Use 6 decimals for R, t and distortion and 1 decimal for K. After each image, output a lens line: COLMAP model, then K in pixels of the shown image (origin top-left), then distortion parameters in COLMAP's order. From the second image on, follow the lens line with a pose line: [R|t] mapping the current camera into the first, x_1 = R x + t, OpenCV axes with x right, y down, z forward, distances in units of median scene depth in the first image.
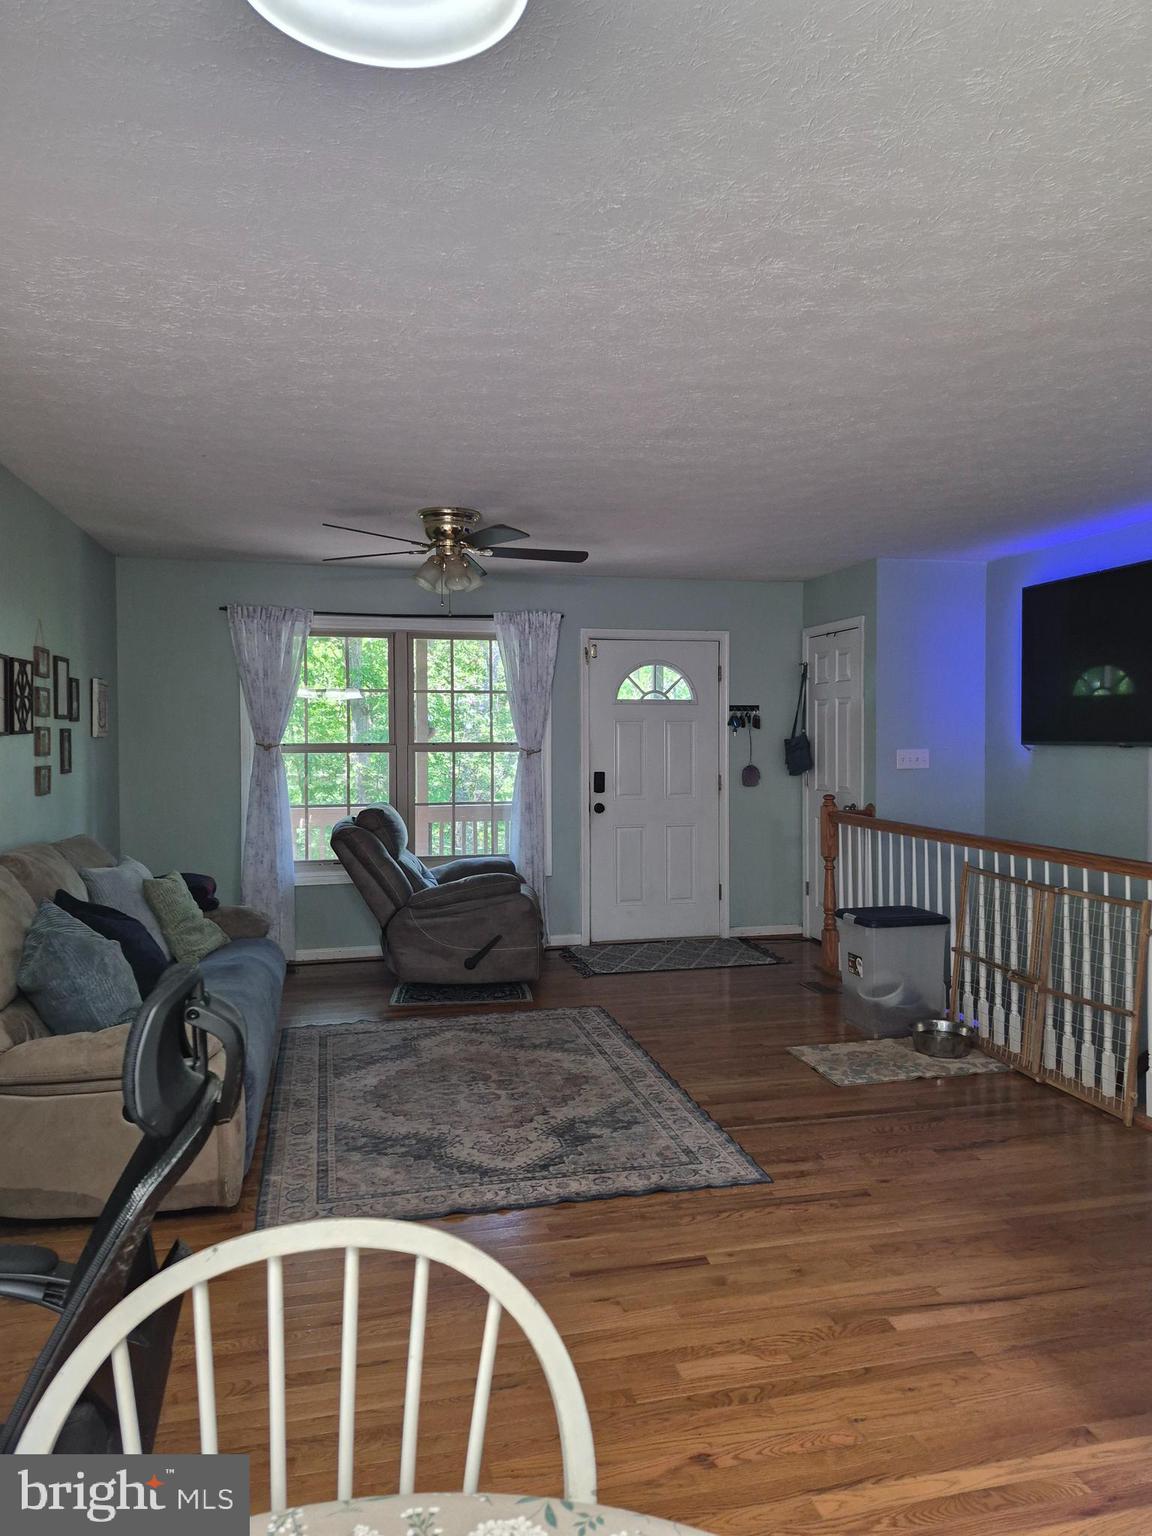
lens RADIAL K [[1094.3, 0, 589.8], [0, 1094.3, 761.1], [0, 0, 1]] dist [0.104290, -0.118500]
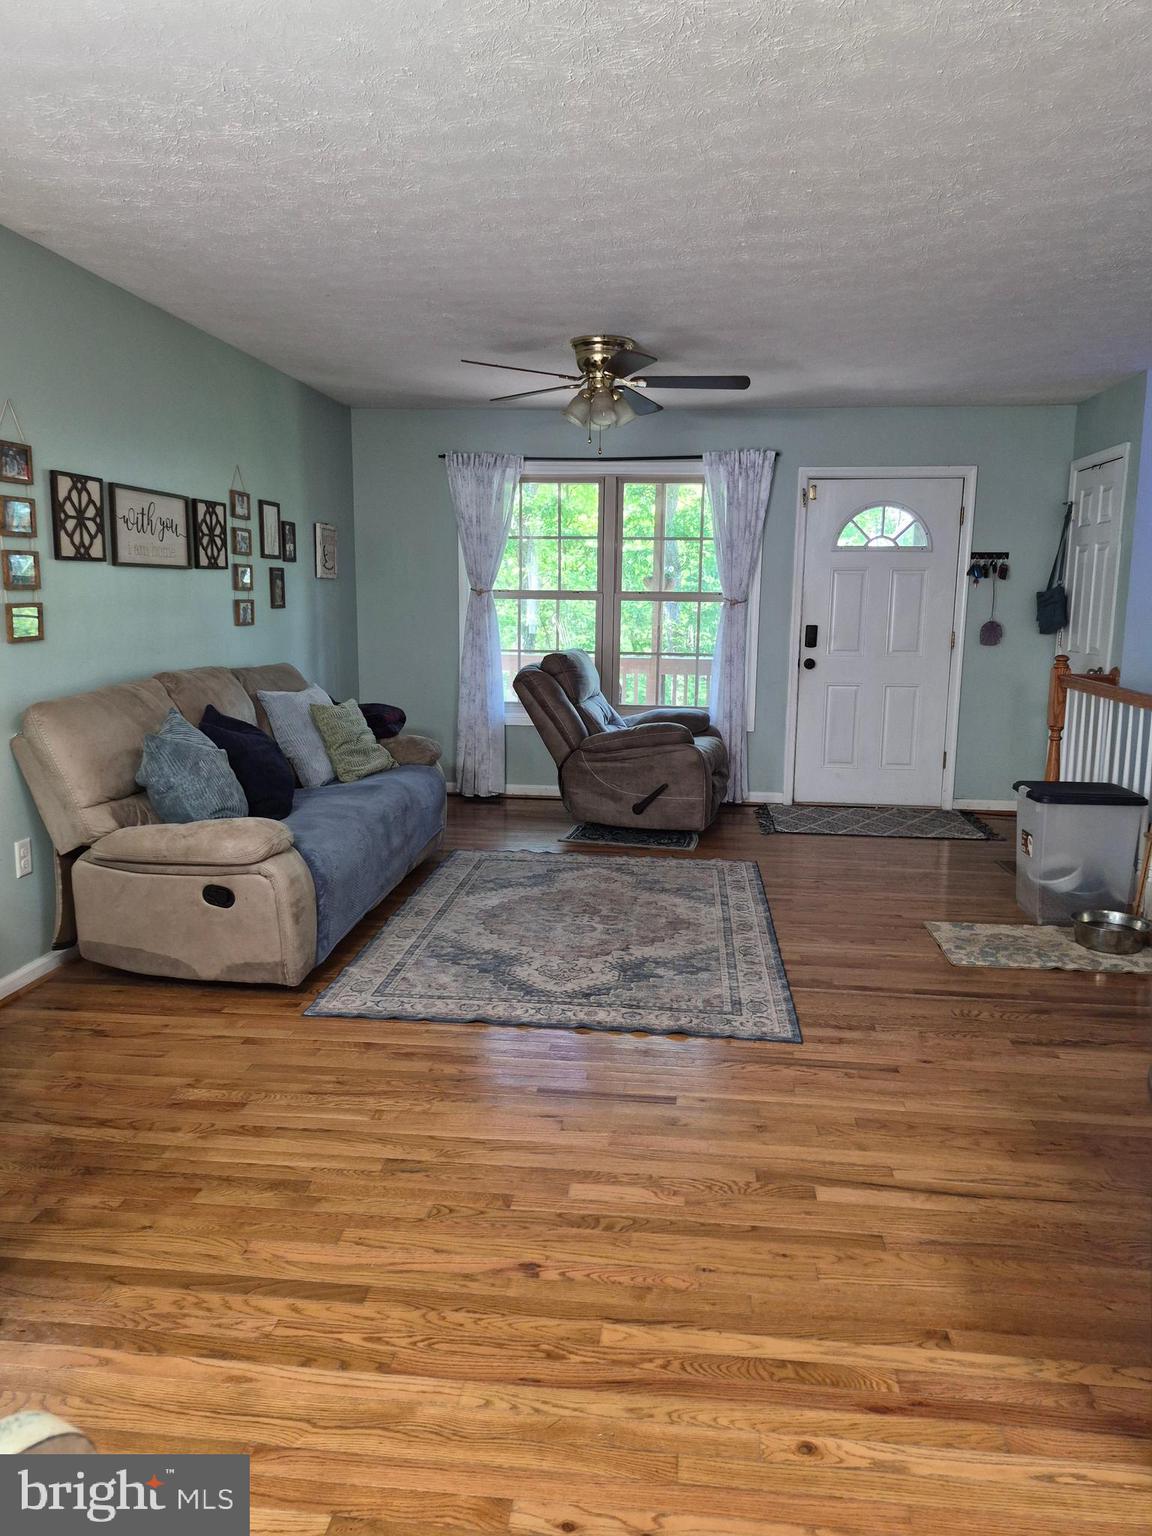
lens RADIAL K [[1077.3, 0, 576.0], [0, 1077.3, 768.0], [0, 0, 1]] dist [0.181534, -0.321555]
pose [[0.940609, 0.070027, -0.332191, 0.211551], [-0.025411, 0.990273, 0.136801, 0.013398], [0.338539, -0.120235, 0.933239, 0.057989]]
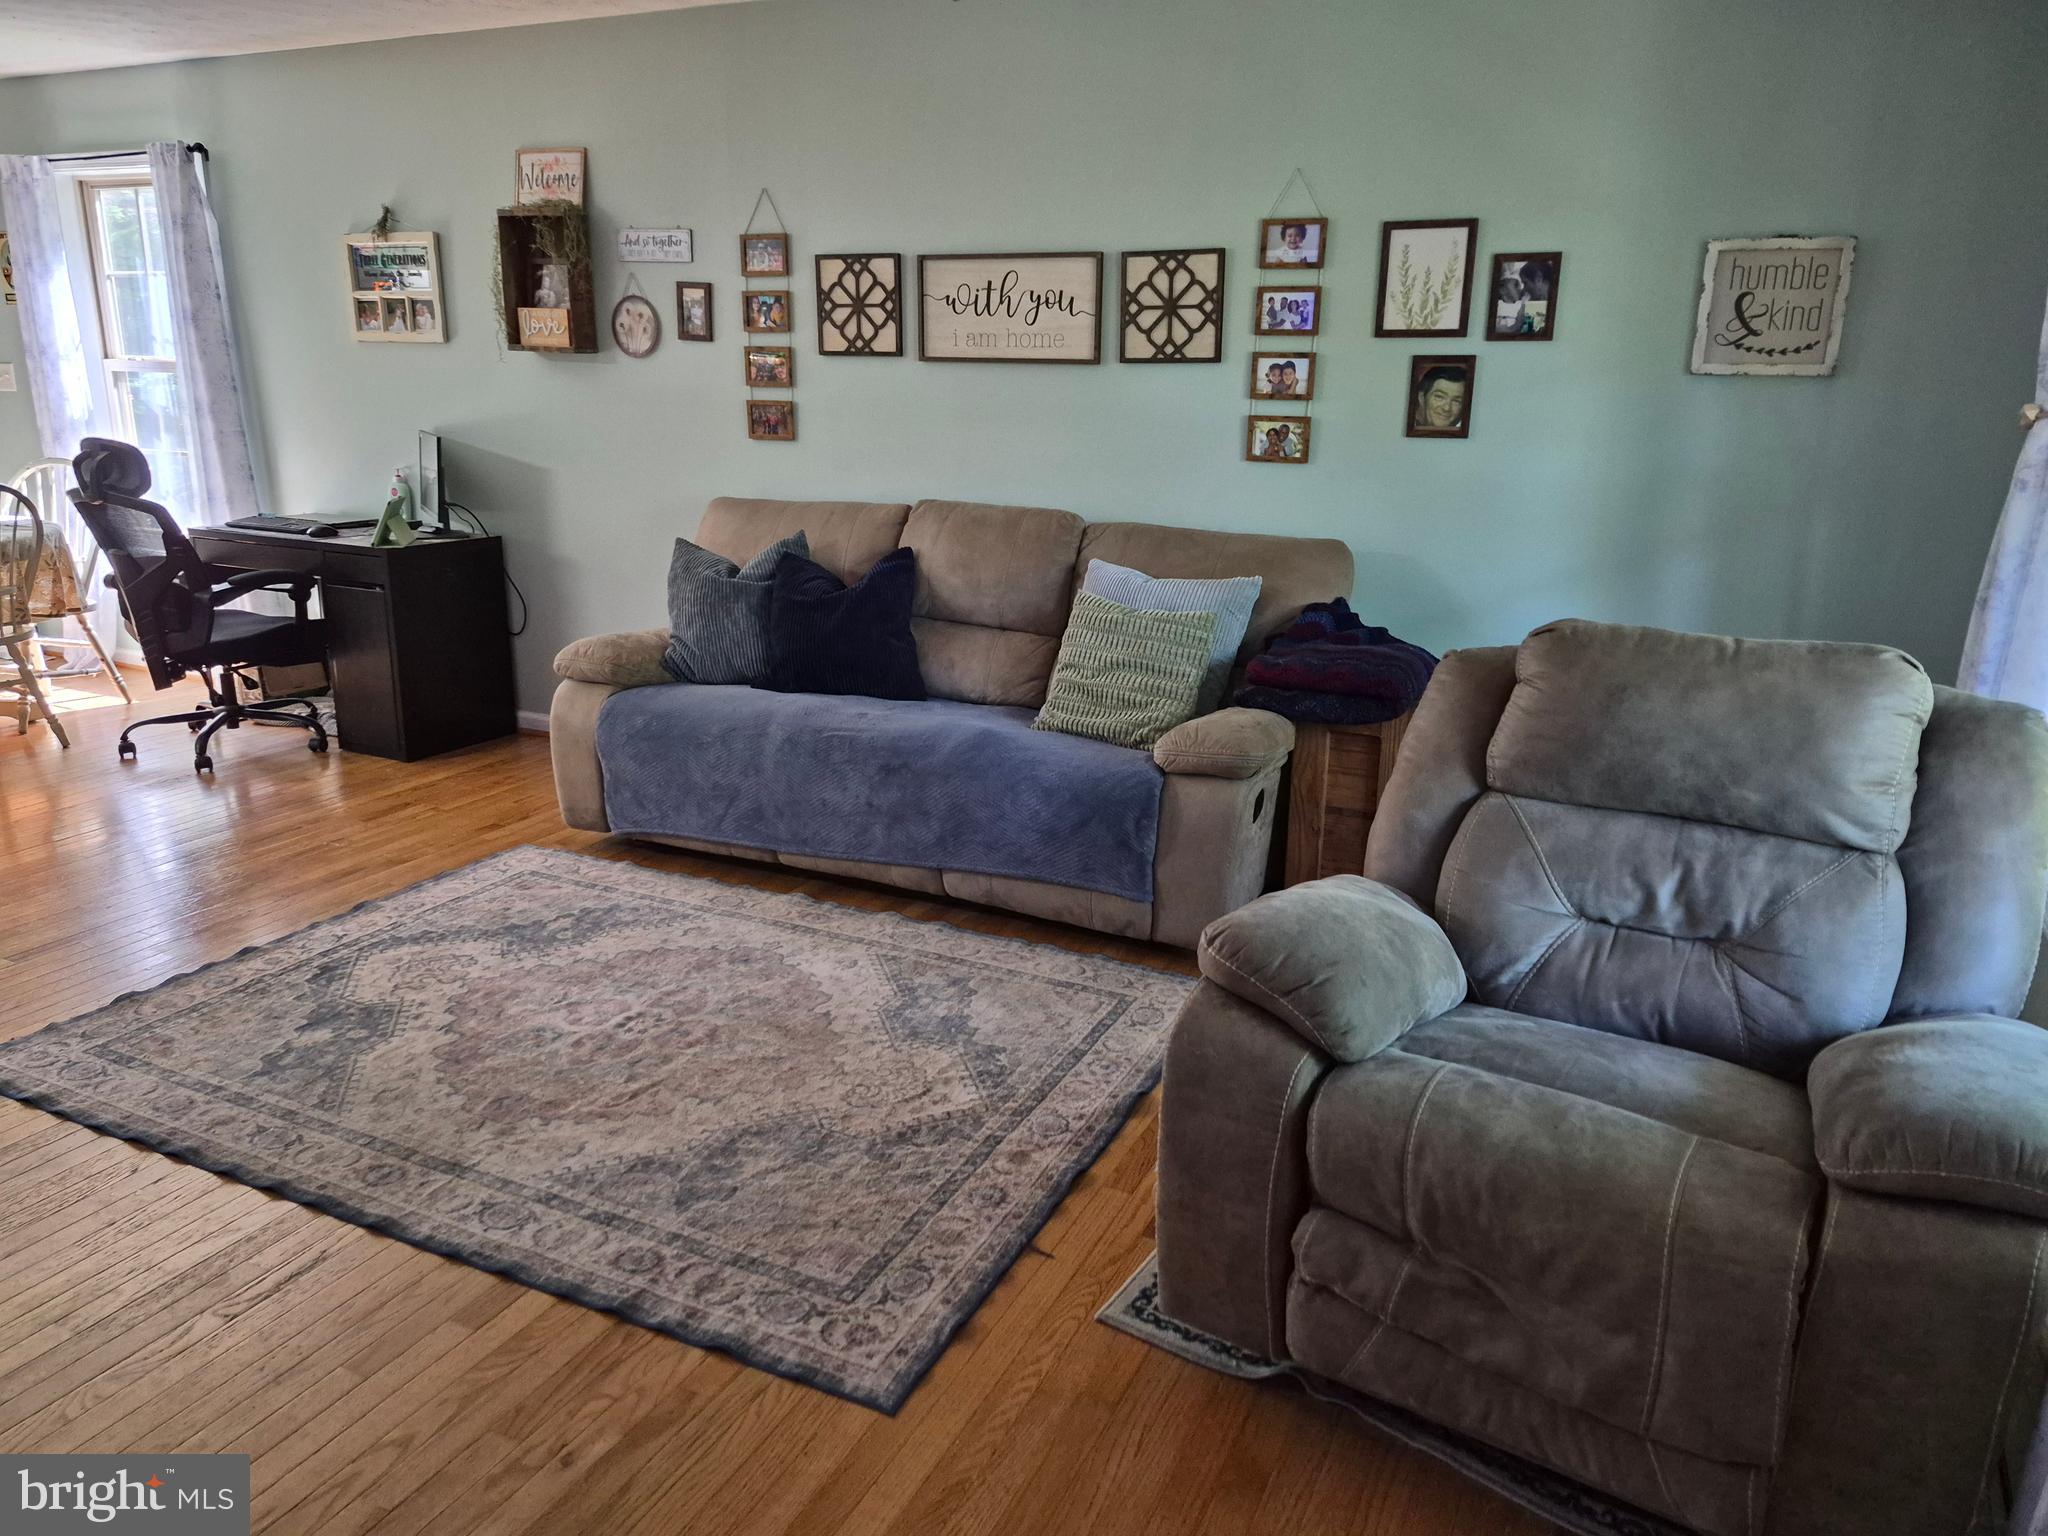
lens RADIAL K [[1411.0, 0, 1026.8], [0, 1411.0, 745.0], [0, 0, 1]] dist [0.083141, -0.110494]
pose [[-0.635822, 0.193620, -0.747156, 0.262207], [-0.034311, 0.959977, 0.277969, -0.036654], [0.771073, 0.202375, -0.603731, 1.465076]]
